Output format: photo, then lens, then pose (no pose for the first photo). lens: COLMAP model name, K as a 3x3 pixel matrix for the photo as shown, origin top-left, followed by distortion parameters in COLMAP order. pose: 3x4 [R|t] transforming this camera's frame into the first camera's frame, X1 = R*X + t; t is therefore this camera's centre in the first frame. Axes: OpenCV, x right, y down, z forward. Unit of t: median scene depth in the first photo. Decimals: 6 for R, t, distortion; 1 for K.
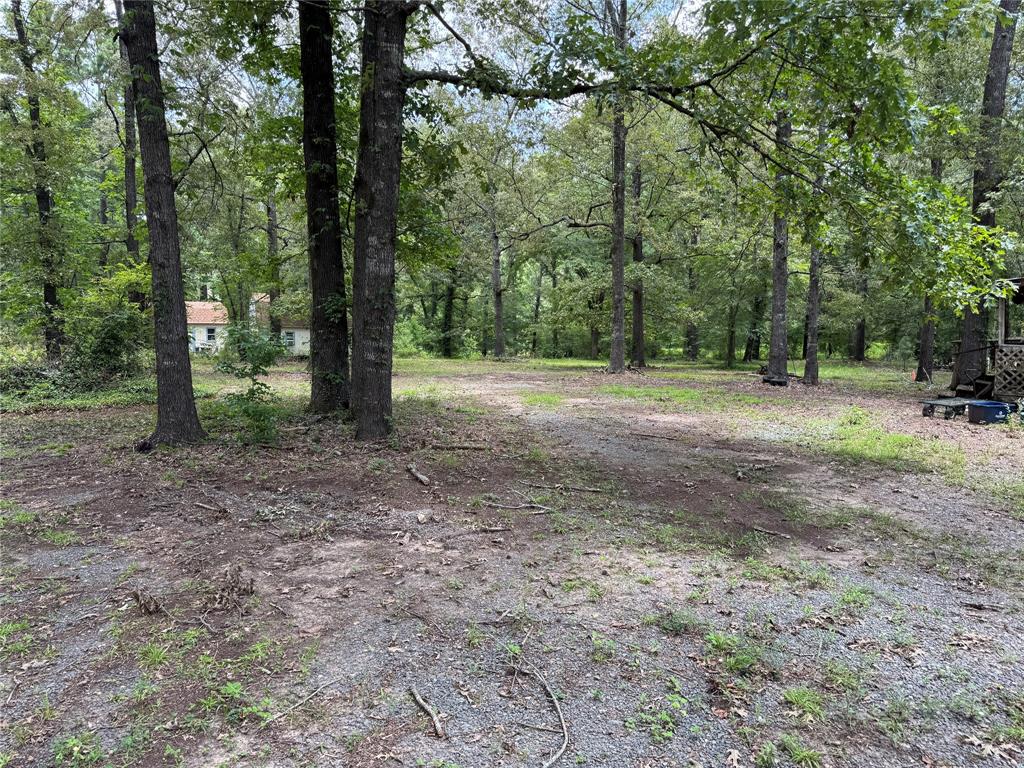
lens RADIAL K [[714.7, 0, 522.6], [0, 714.7, 386.7], [0, 0, 1]] dist [0.028957, -0.032815]
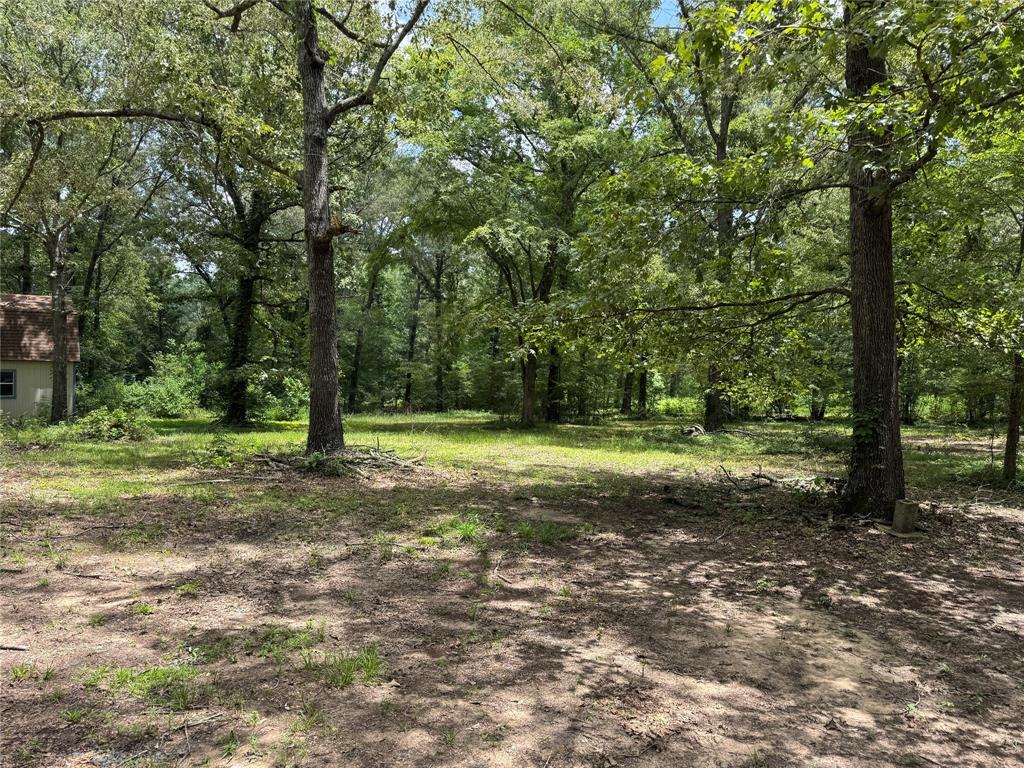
lens RADIAL K [[714.7, 0, 513.2], [0, 714.7, 383.9], [0, 0, 1]] dist [0.028957, -0.032815]
pose [[0.985452, 0.007422, 0.169792, -0.003363], [0.003285, 0.998028, -0.062688, -0.035580], [-0.169922, 0.062334, 0.983484, 0.484245]]
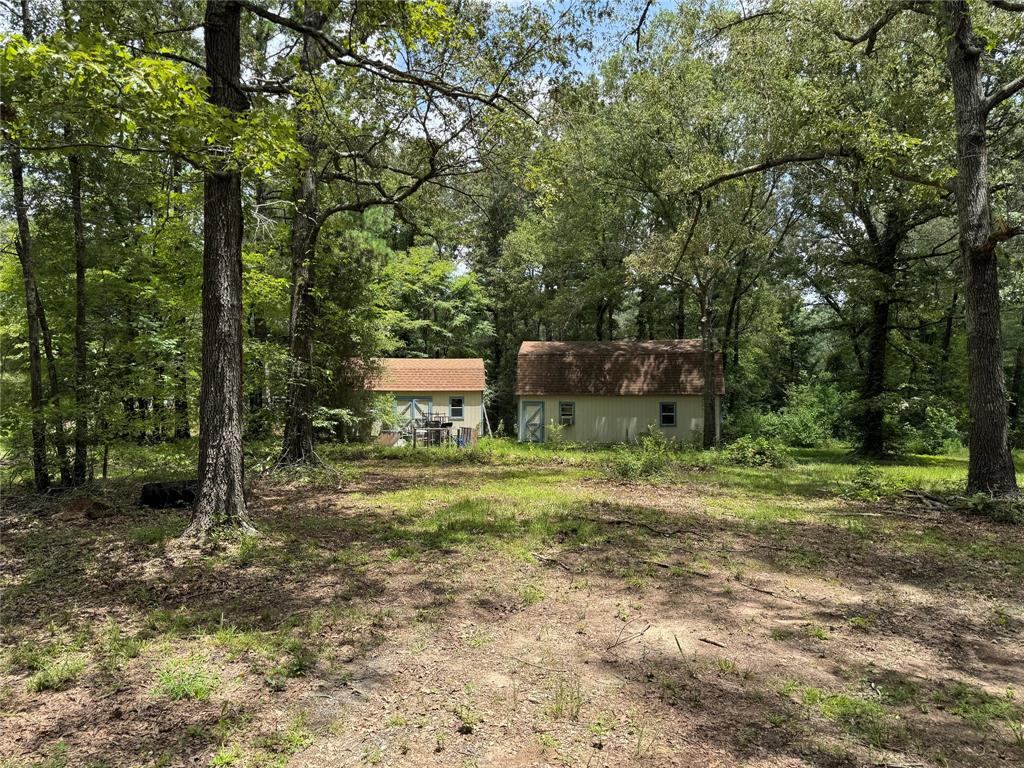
lens RADIAL K [[714.7, 0, 510.6], [0, 714.7, 388.1], [0, 0, 1]] dist [0.028957, -0.032815]
pose [[0.793581, -0.018865, -0.608173, -0.008245], [-0.039340, 0.995837, -0.082223, -0.035665], [0.607192, 0.089176, 0.789535, 0.481445]]
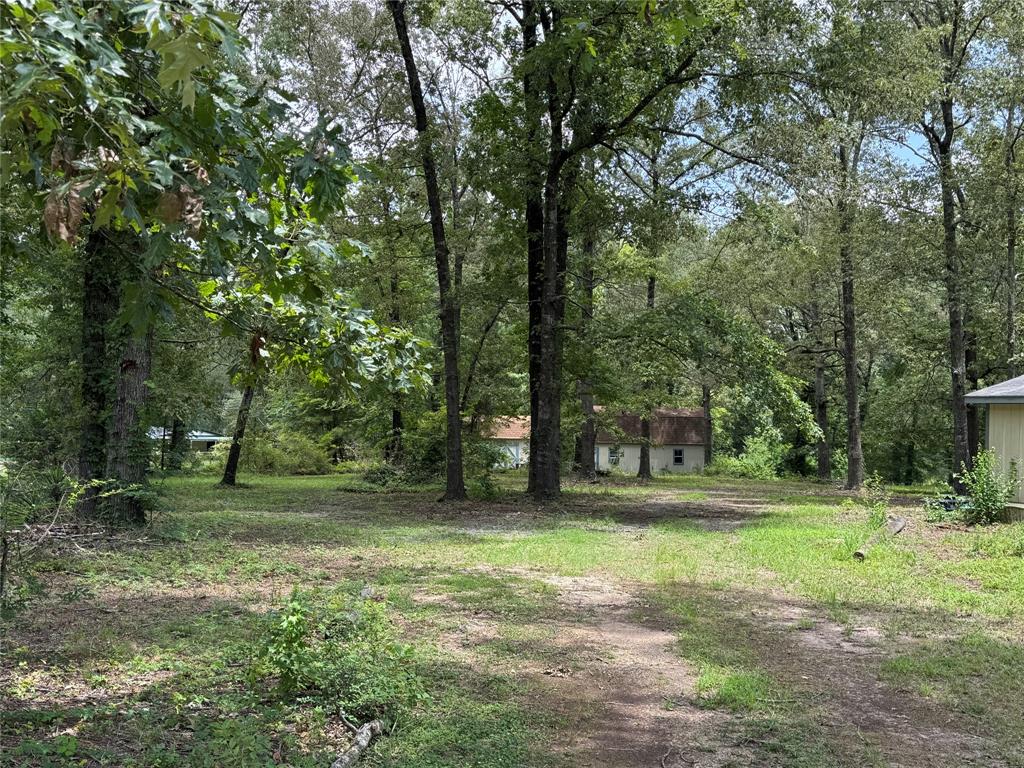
lens RADIAL K [[1121.1, 0, 510.2], [0, 1121.1, 384.7], [0, 0, 1]] dist [0.085989, 0.000000]
pose [[0.895980, -0.019053, -0.443685, 0.165080], [-0.040201, 0.991497, -0.123760, 0.021228], [0.442271, 0.128723, 0.887596, -0.275768]]
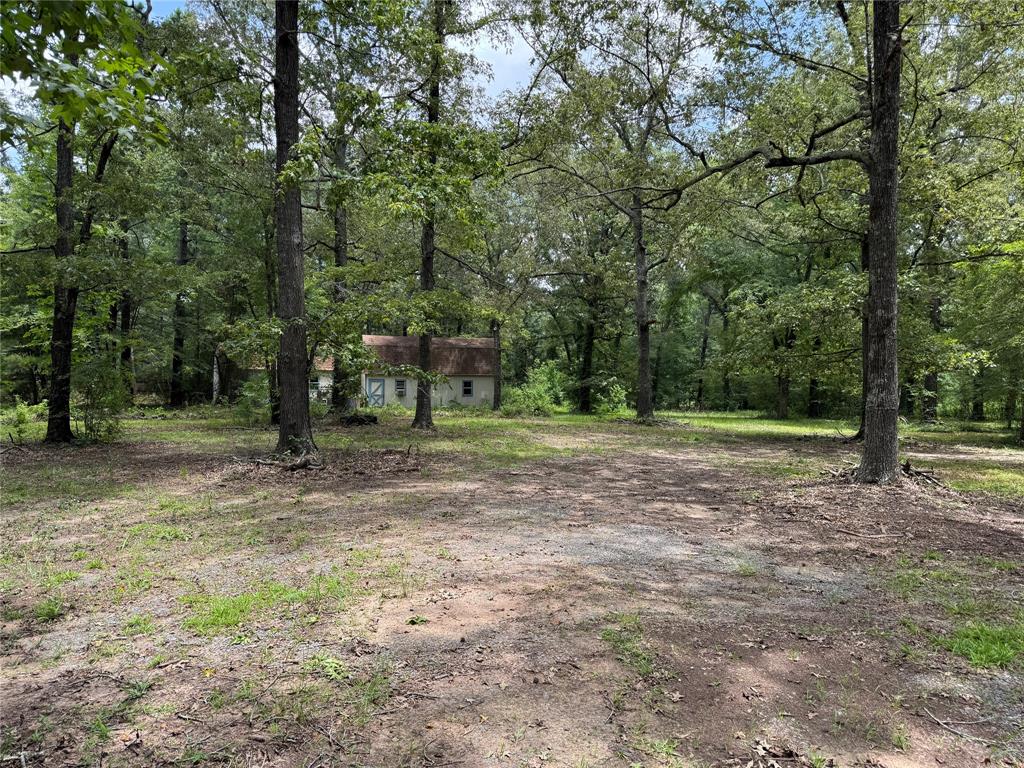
lens RADIAL K [[714.7, 0, 505.5], [0, 714.7, 390.7], [0, 0, 1]] dist [0.028957, -0.032815]
pose [[0.968683, 0.007381, -0.248191, 0.006093], [-0.021552, 0.998285, -0.054426, -0.018273], [0.247364, 0.058071, 0.967181, 0.196185]]
